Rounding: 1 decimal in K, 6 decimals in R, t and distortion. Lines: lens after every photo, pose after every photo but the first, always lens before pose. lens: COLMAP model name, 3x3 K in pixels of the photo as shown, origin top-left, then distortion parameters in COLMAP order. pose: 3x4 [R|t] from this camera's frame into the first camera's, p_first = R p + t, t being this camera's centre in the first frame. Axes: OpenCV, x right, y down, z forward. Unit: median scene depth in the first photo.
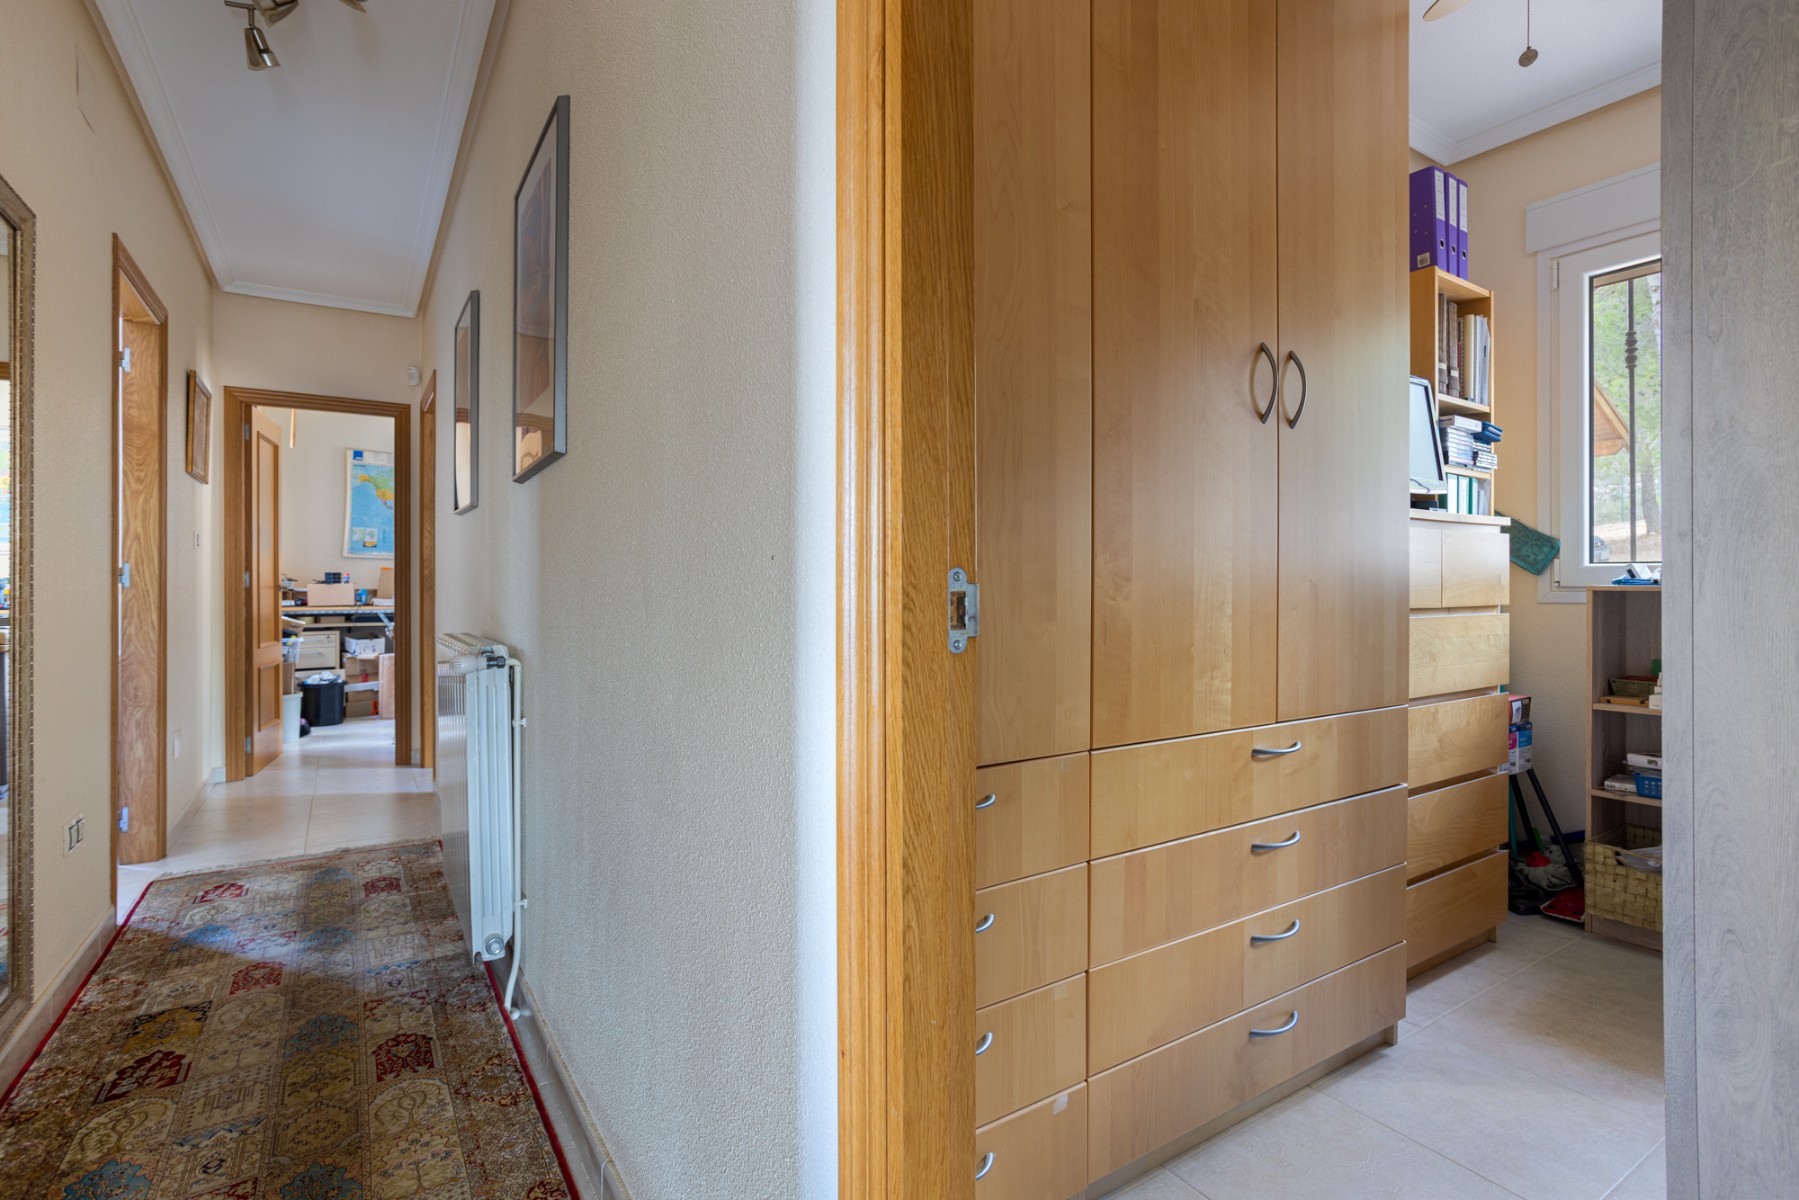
lens RADIAL K [[866.4, 0, 910.0], [0, 866.4, 586.9], [0, 0, 1]] dist [-0.040389, 0.023622]
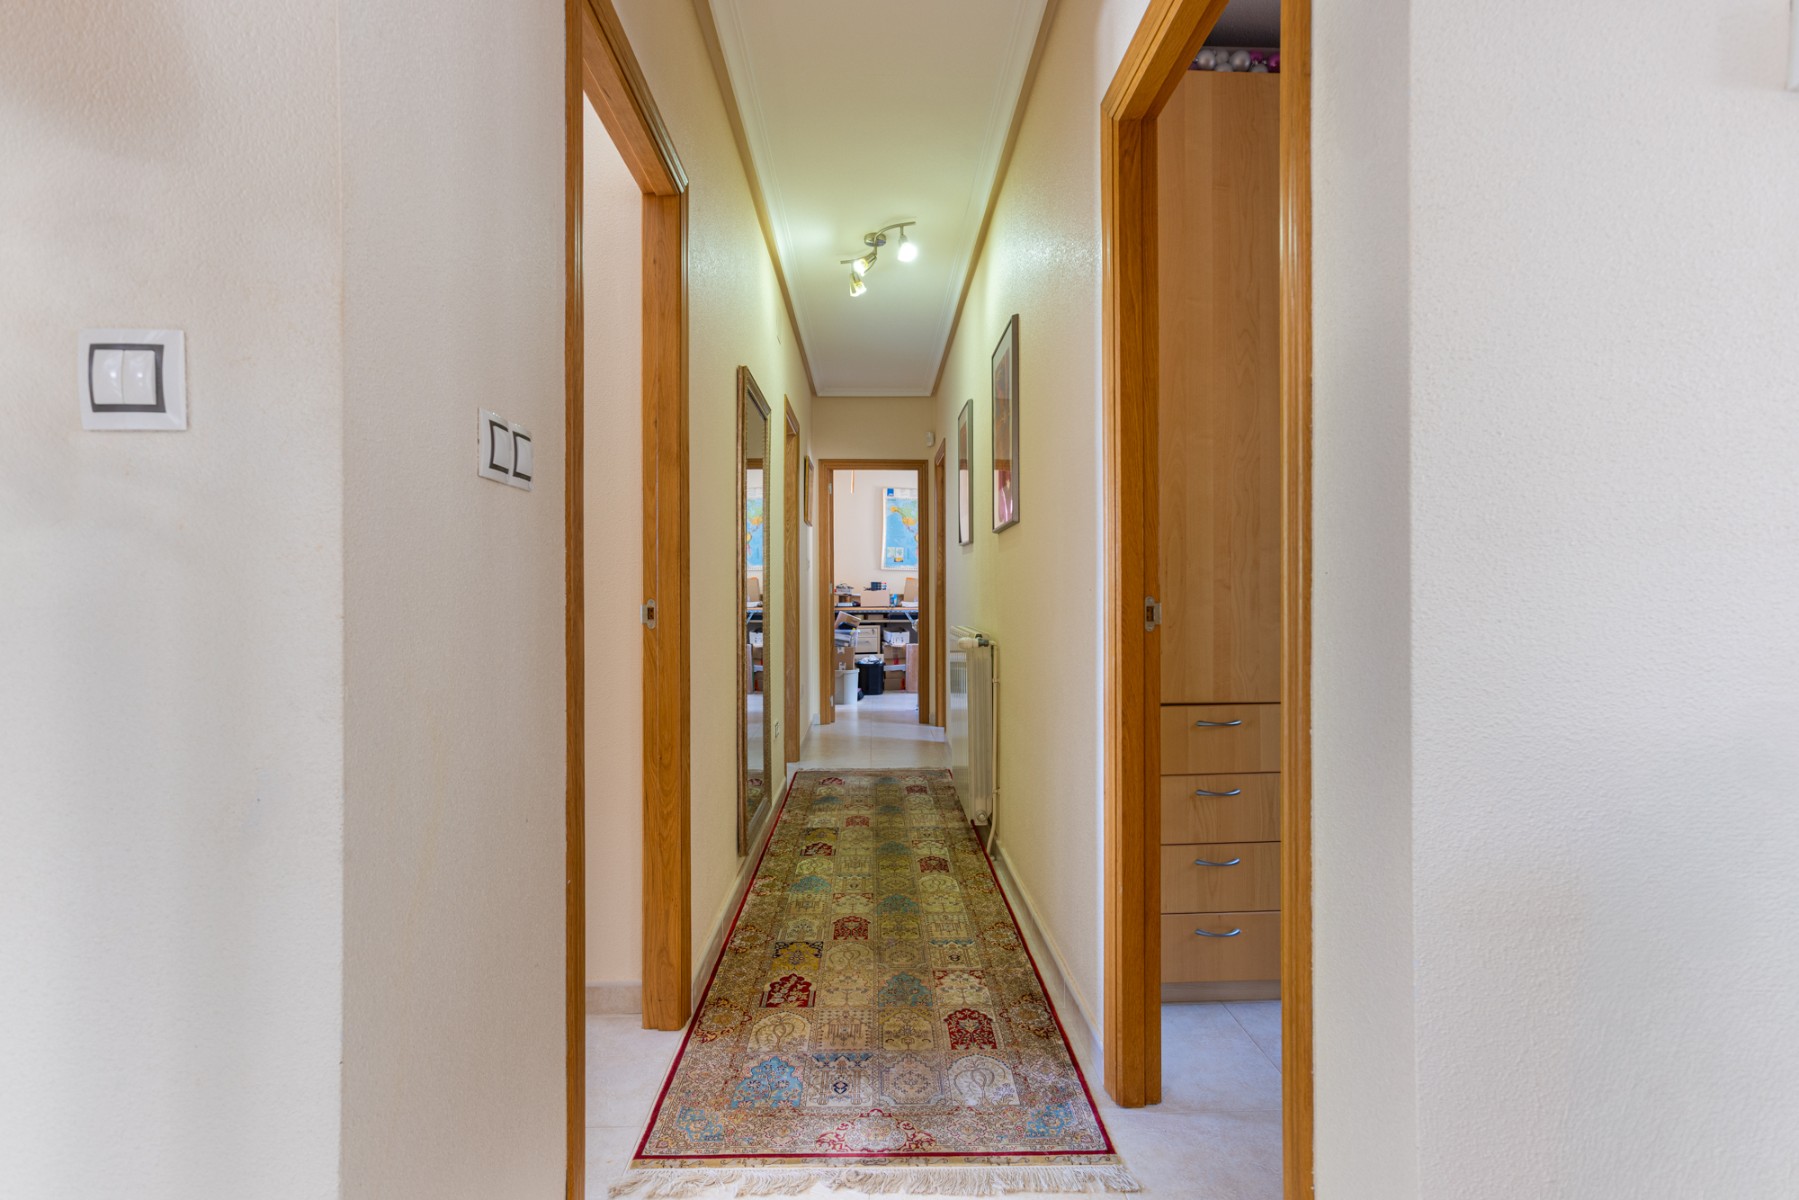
lens RADIAL K [[873.2, 0, 898.1], [0, 873.2, 575.7], [0, 0, 1]] dist [-0.037624, 0.042129]
pose [[0.850816, -0.009024, -0.525386, 0.115373], [0.000513, 0.999866, -0.016343, -0.006208], [0.525463, 0.013635, 0.850707, -0.227154]]
